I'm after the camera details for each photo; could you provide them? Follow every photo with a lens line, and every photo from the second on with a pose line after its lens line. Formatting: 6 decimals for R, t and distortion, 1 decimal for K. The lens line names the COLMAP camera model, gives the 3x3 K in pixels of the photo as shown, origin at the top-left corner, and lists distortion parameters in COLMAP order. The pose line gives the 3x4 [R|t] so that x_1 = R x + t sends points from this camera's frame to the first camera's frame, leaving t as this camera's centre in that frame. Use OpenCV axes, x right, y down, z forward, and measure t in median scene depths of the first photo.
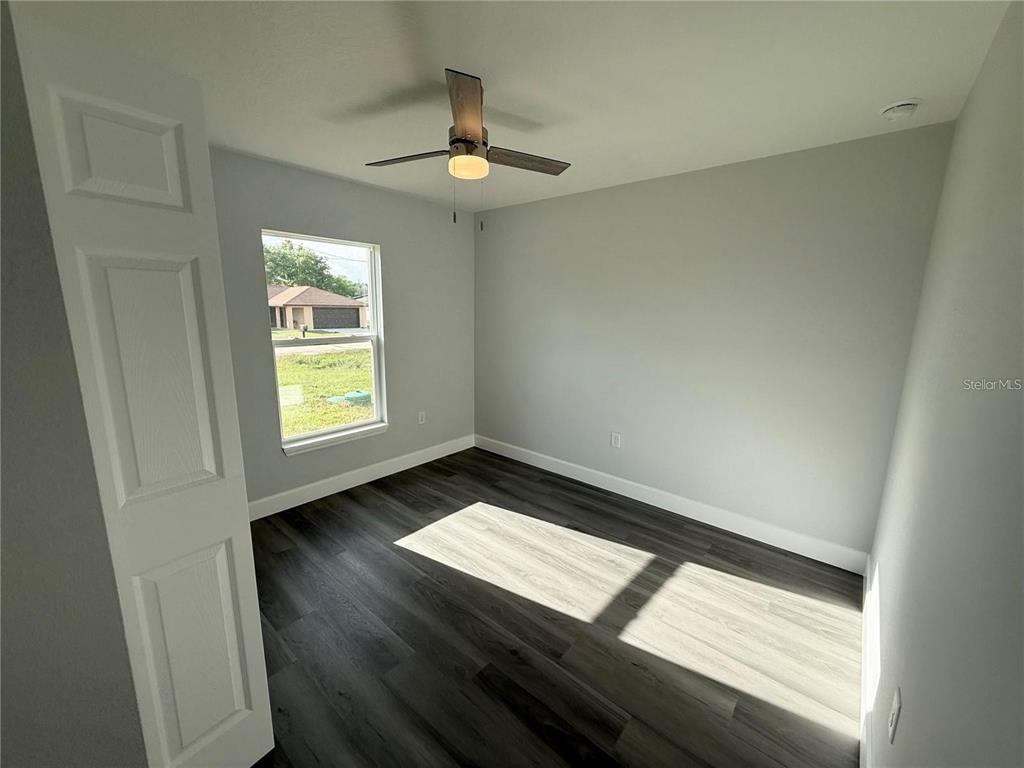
lens RADIAL K [[409.1, 0, 511.1], [0, 409.1, 385.2], [0, 0, 1]] dist [0.006335, 0.000220]
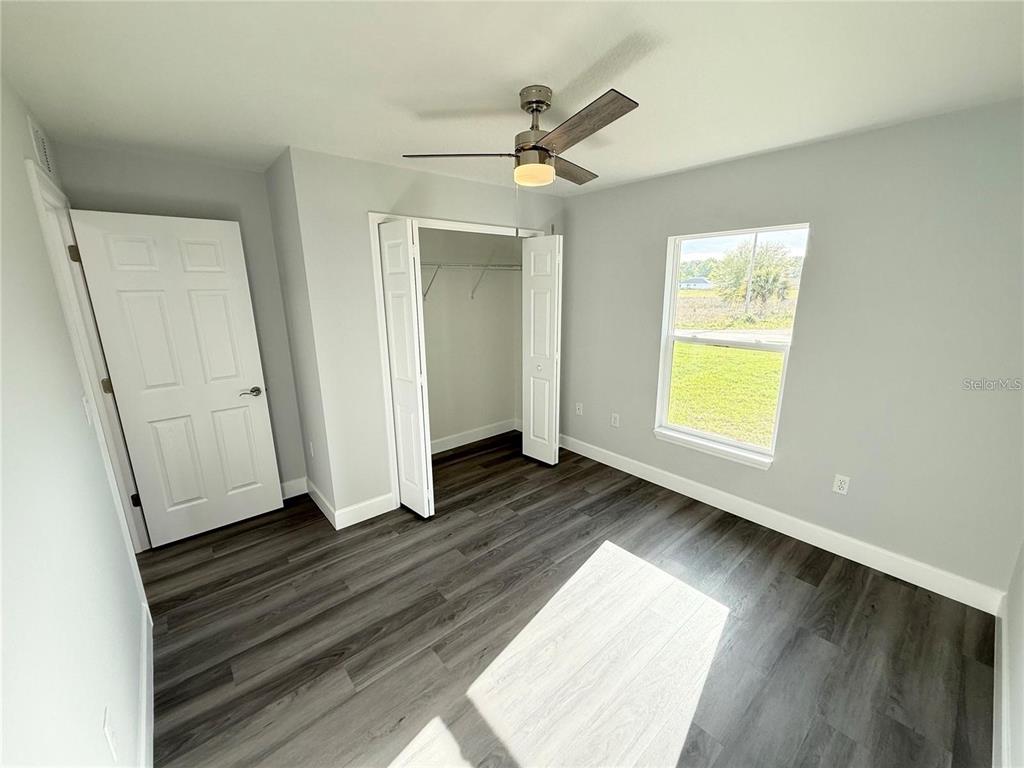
lens RADIAL K [[409.1, 0, 508.9], [0, 409.1, 388.3], [0, 0, 1]] dist [0.006335, 0.000220]
pose [[-0.151122, 0.229274, -0.961559, 0.900346], [-0.178155, 0.950486, 0.254633, -0.271279], [0.972329, 0.209787, -0.102793, 1.084219]]
